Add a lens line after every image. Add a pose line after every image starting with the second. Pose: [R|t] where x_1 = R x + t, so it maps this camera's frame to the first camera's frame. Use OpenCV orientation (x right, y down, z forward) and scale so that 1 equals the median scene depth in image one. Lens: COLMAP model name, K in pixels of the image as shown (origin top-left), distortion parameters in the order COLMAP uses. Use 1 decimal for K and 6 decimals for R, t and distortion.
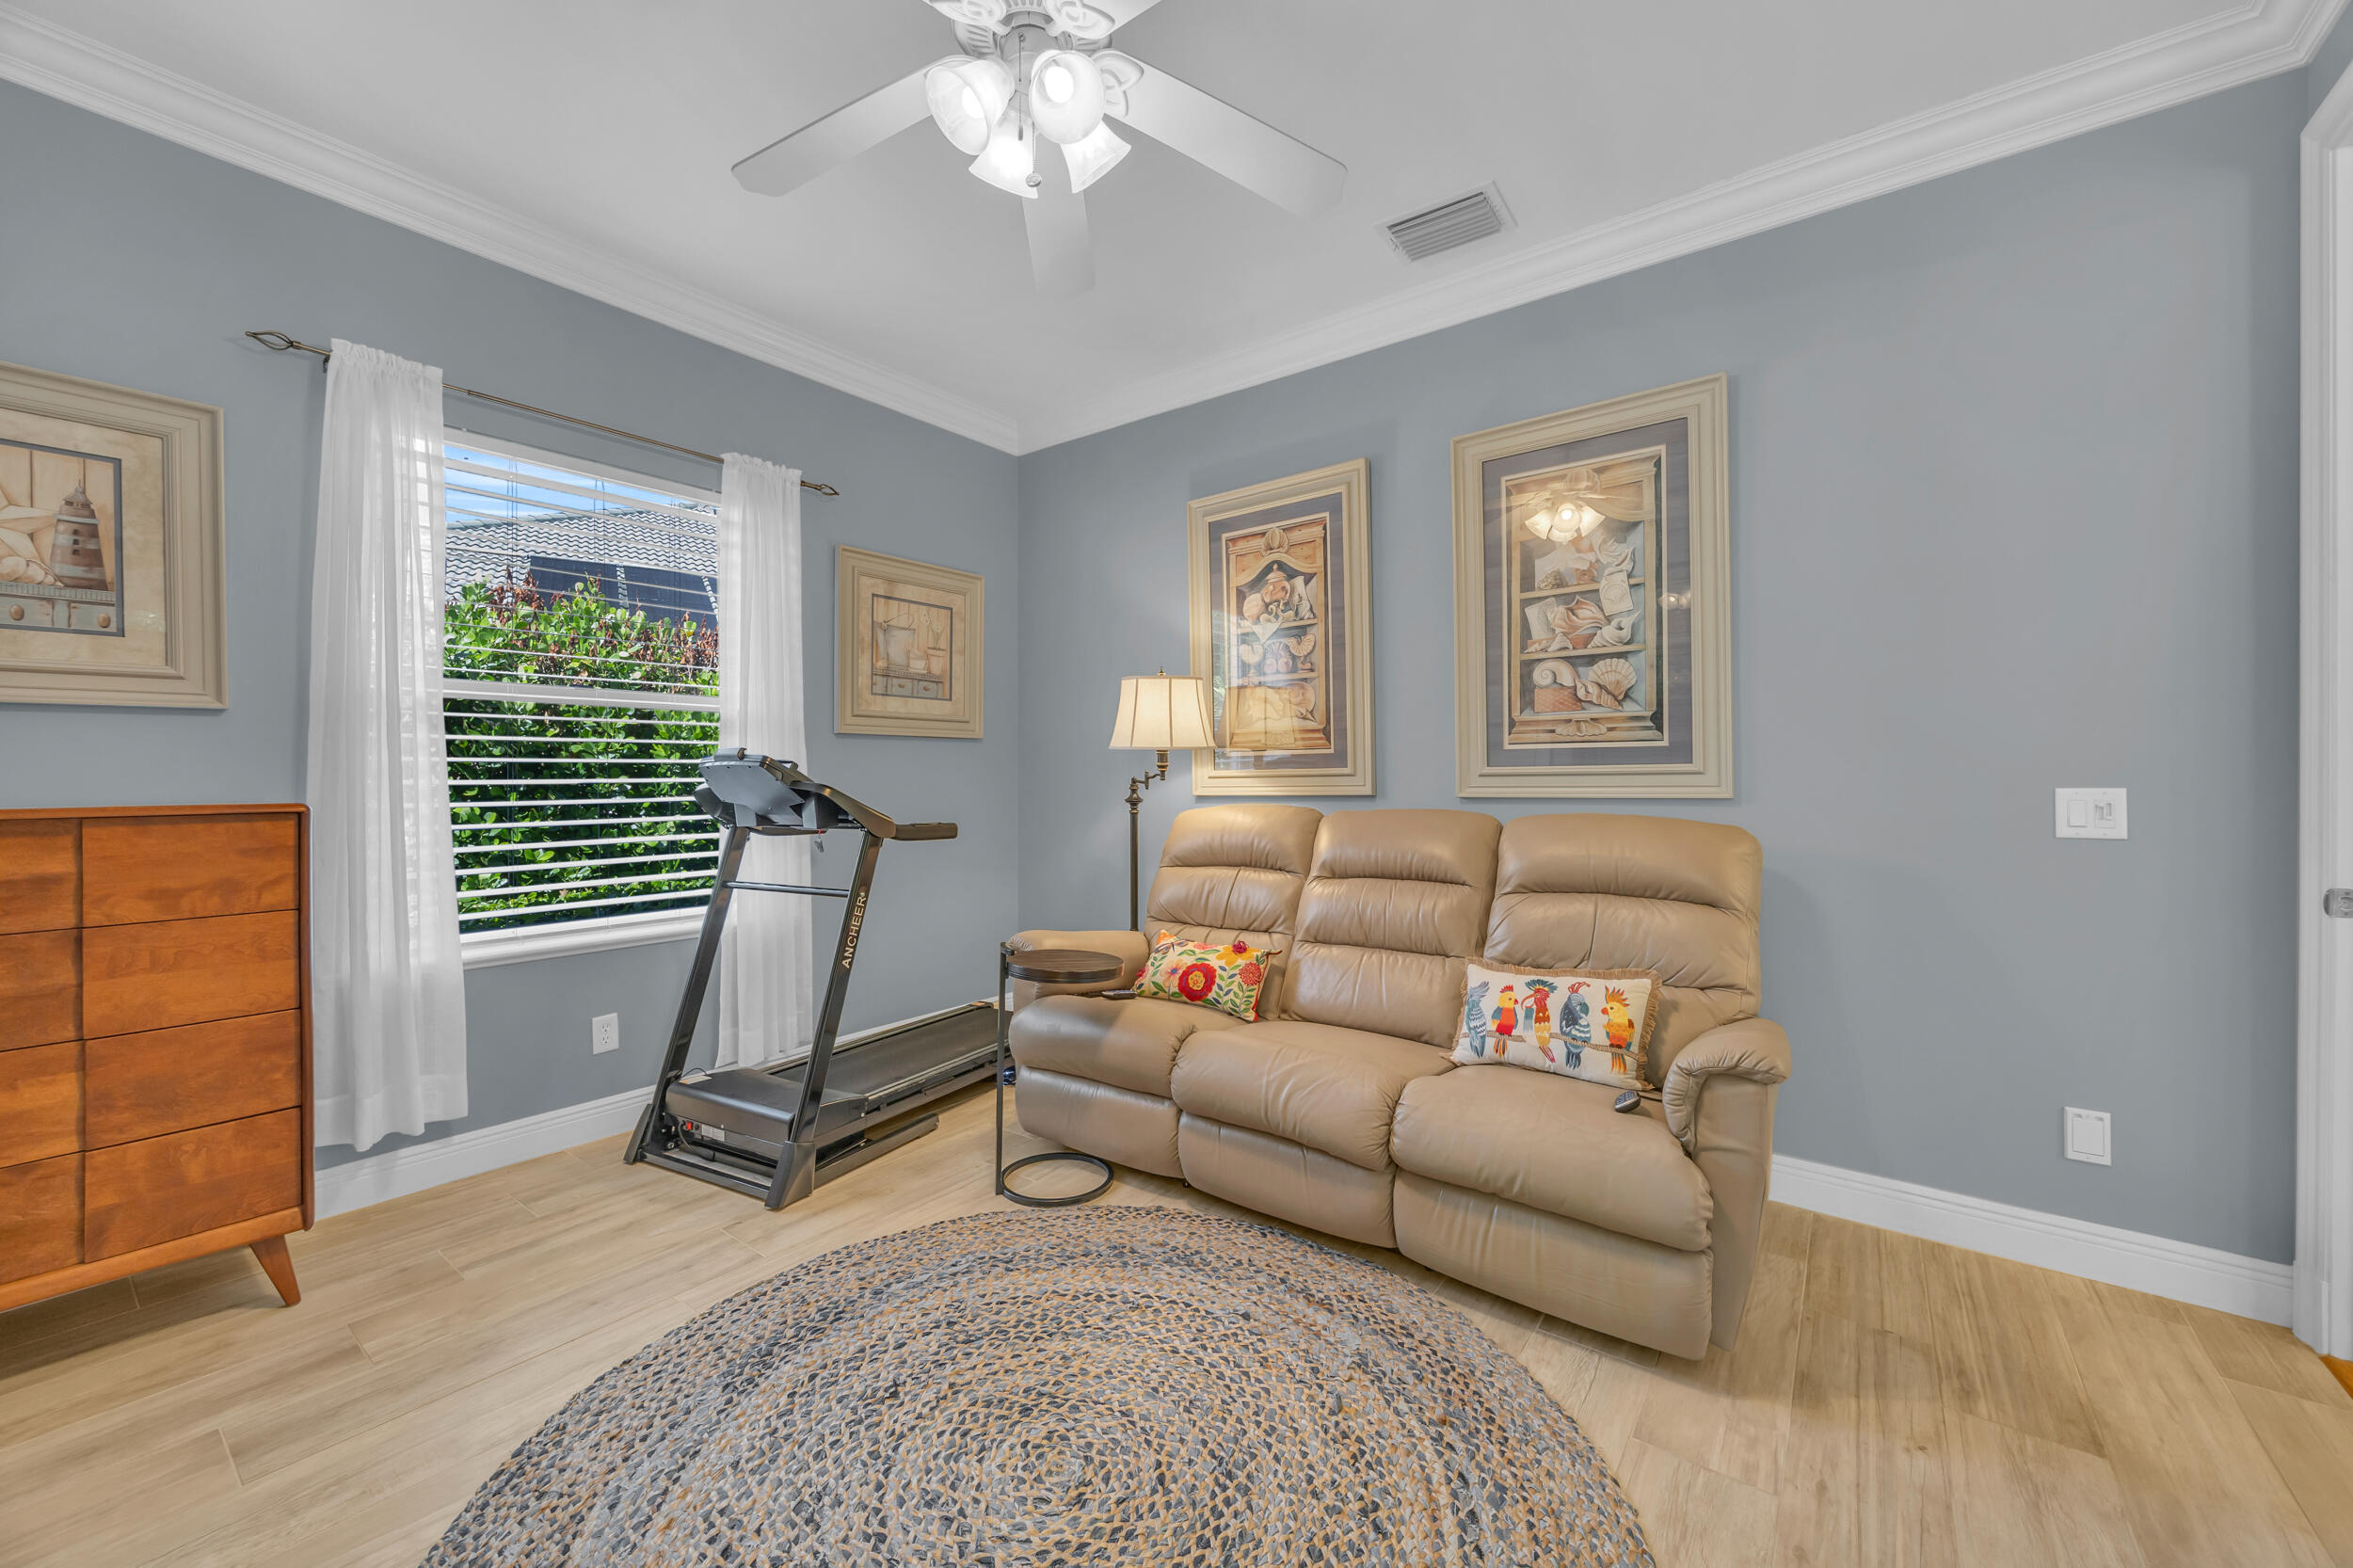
lens RADIAL K [[912.4, 0, 1171.0], [0, 912.4, 779.6], [0, 0, 1]] dist [-0.002334, -0.000222]
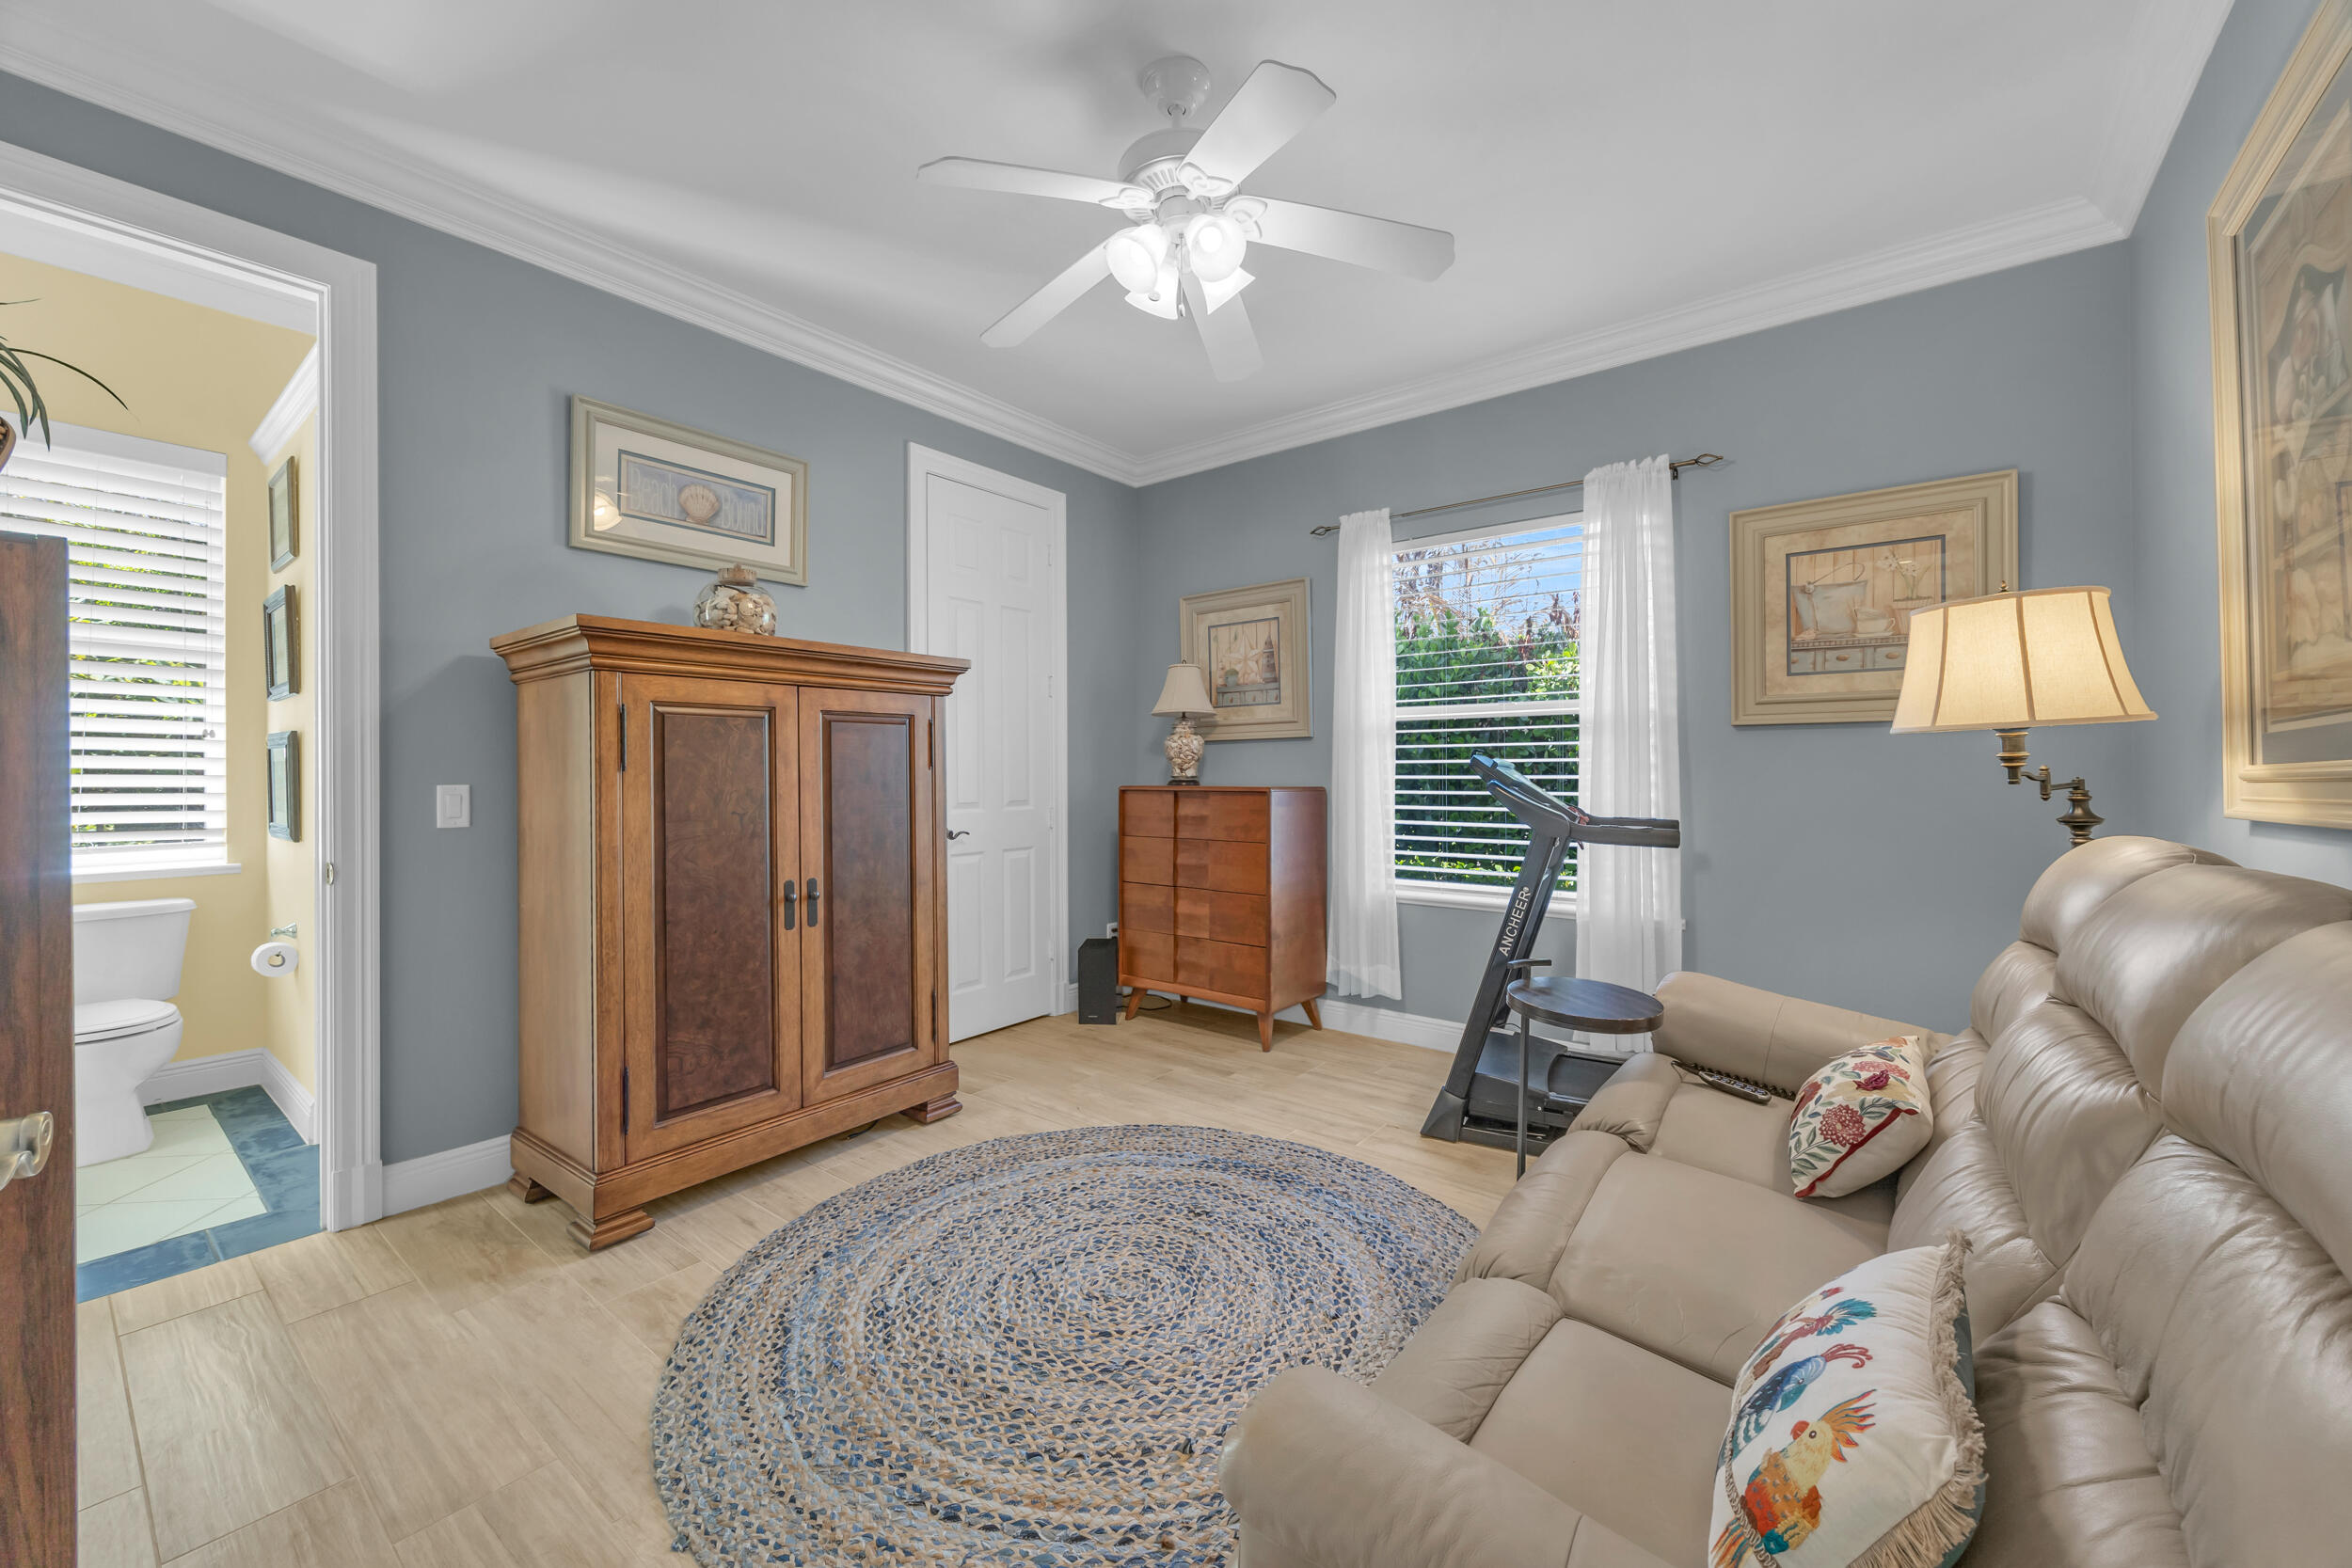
lens RADIAL K [[912.0, 0, 1170.5], [0, 912.0, 779.6], [0, 0, 1]] dist [-0.002334, -0.000222]
pose [[-0.021963, 0.009400, -0.999715, 0.780879], [-0.007708, 0.999924, 0.009572, -0.004691], [0.999729, 0.007916, -0.021889, 0.703656]]
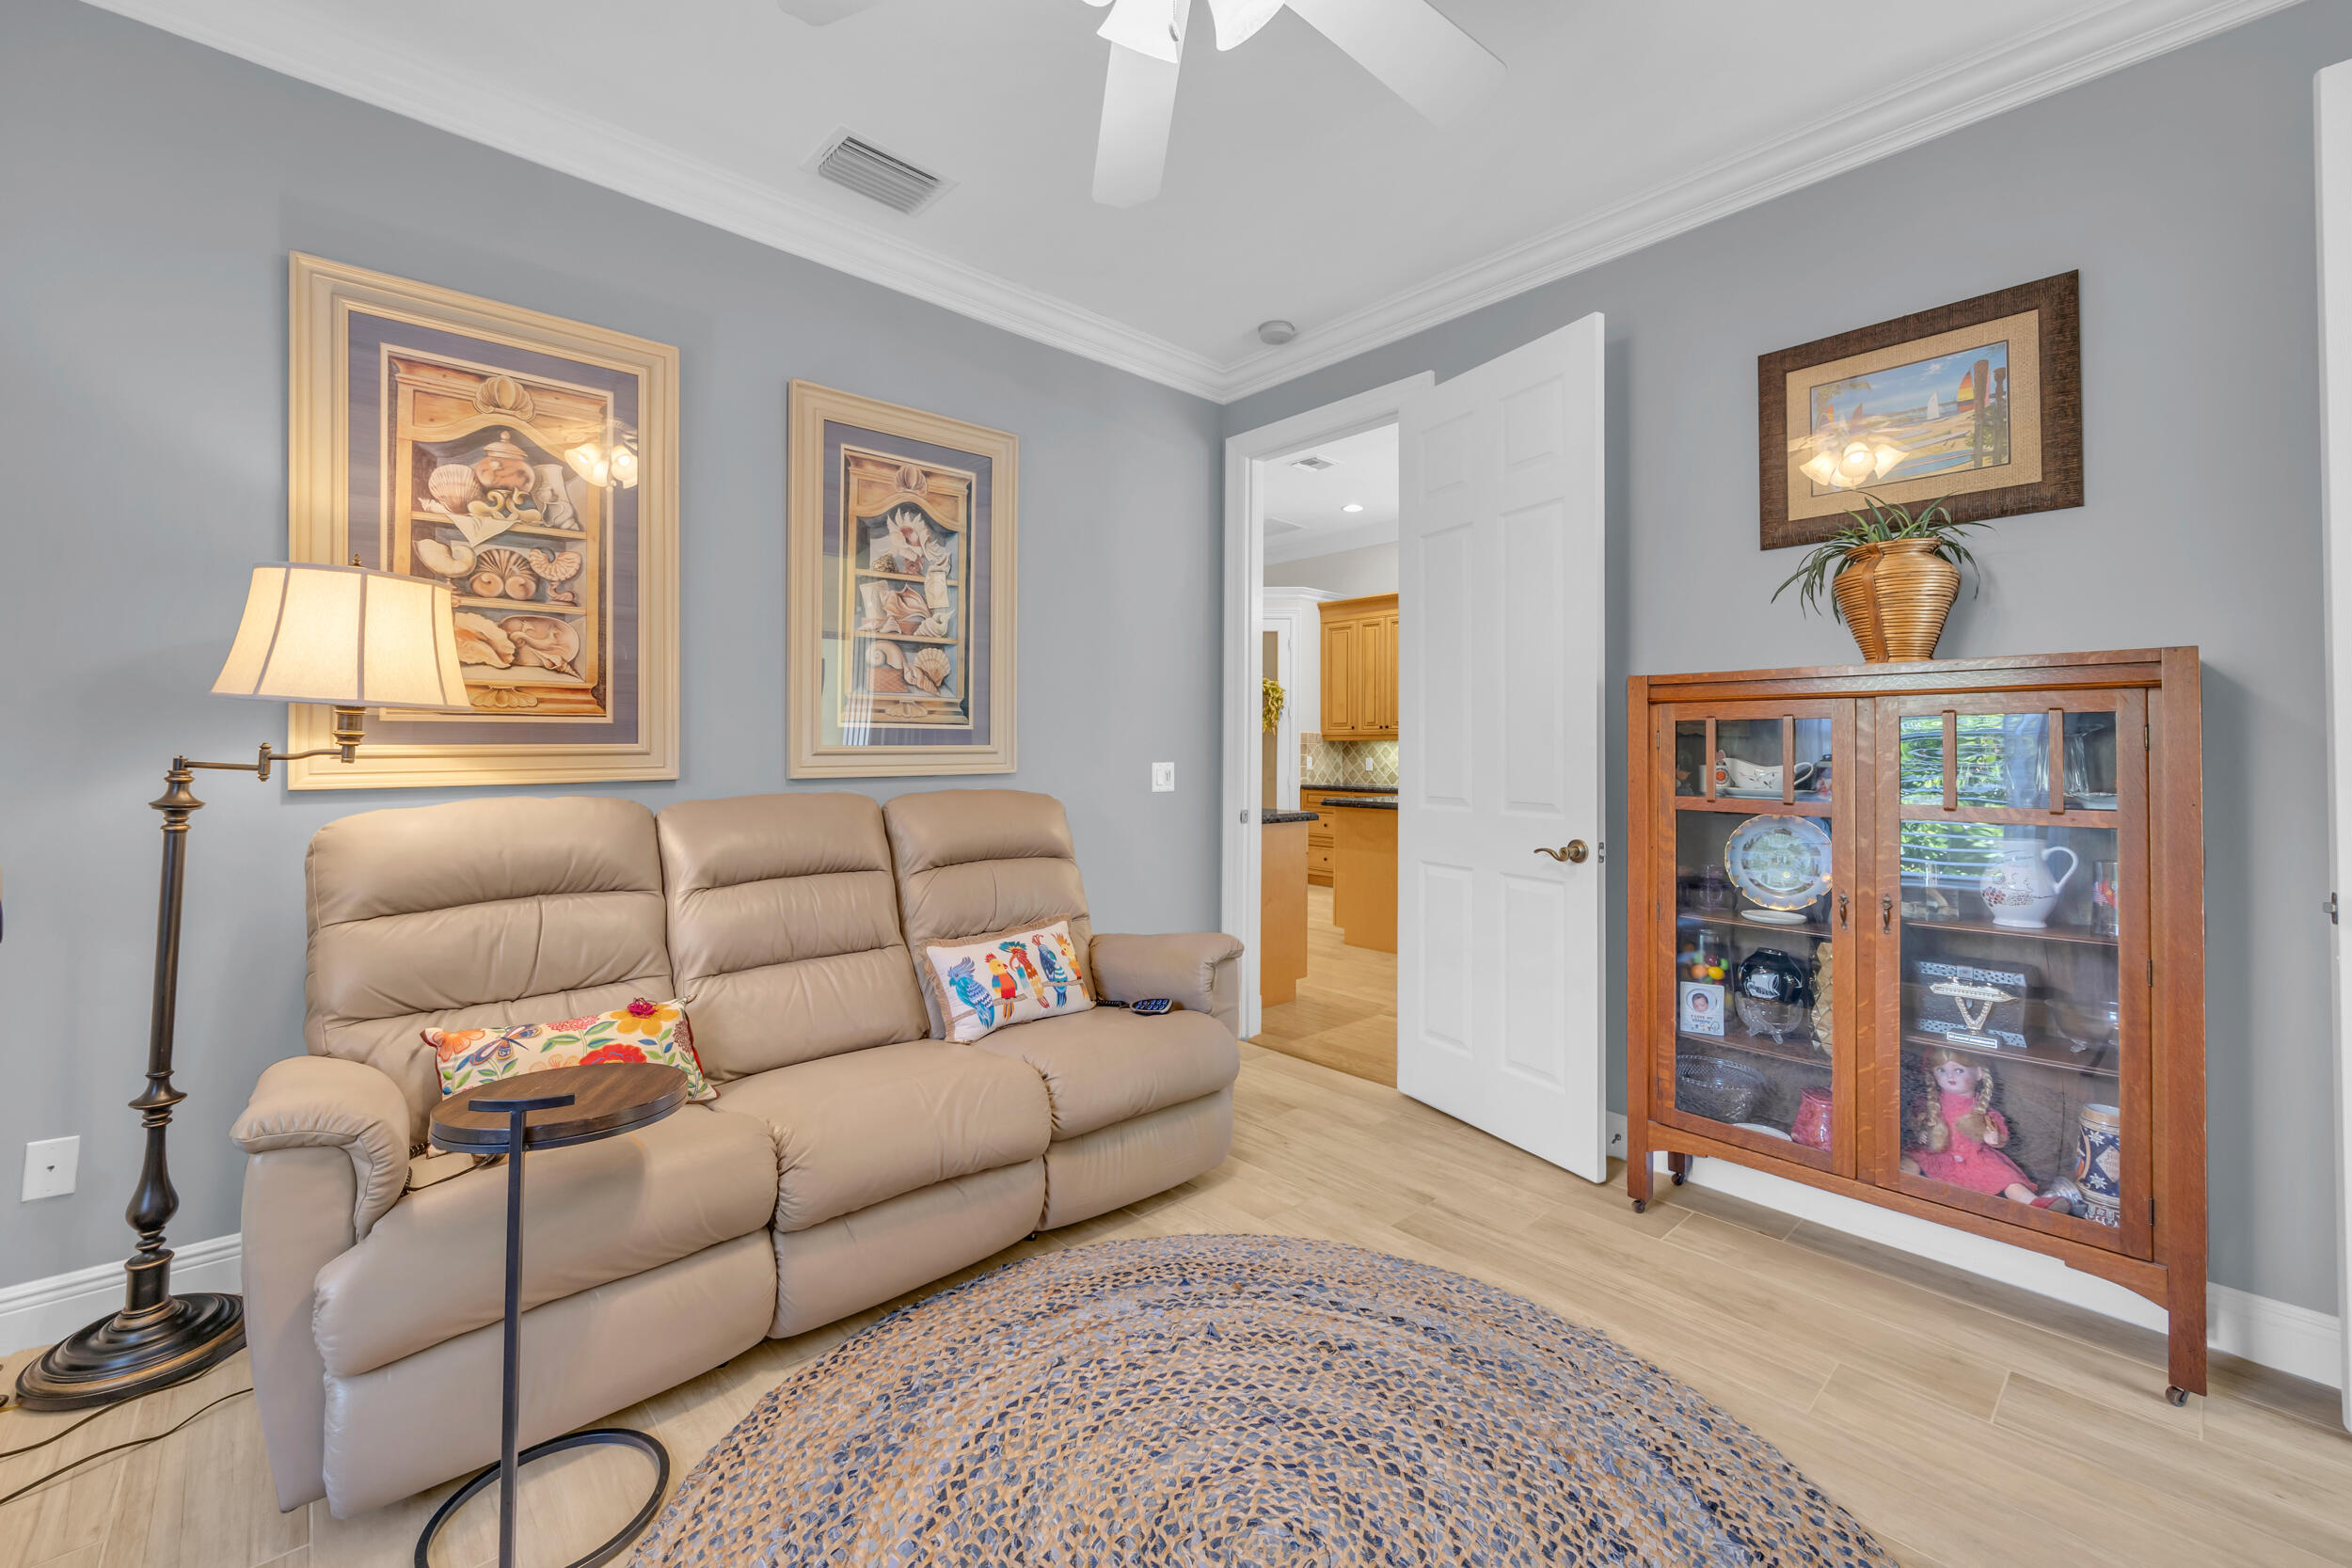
lens RADIAL K [[945.2, 0, 1174.6], [0, 945.2, 737.5], [0, 0, 1]] dist [-0.001942, -0.000194]
pose [[0.178373, 0.018789, 0.983783, -0.669206], [0.003568, 0.999799, -0.019742, -0.002211], [-0.983956, 0.007032, 0.178270, 0.590630]]
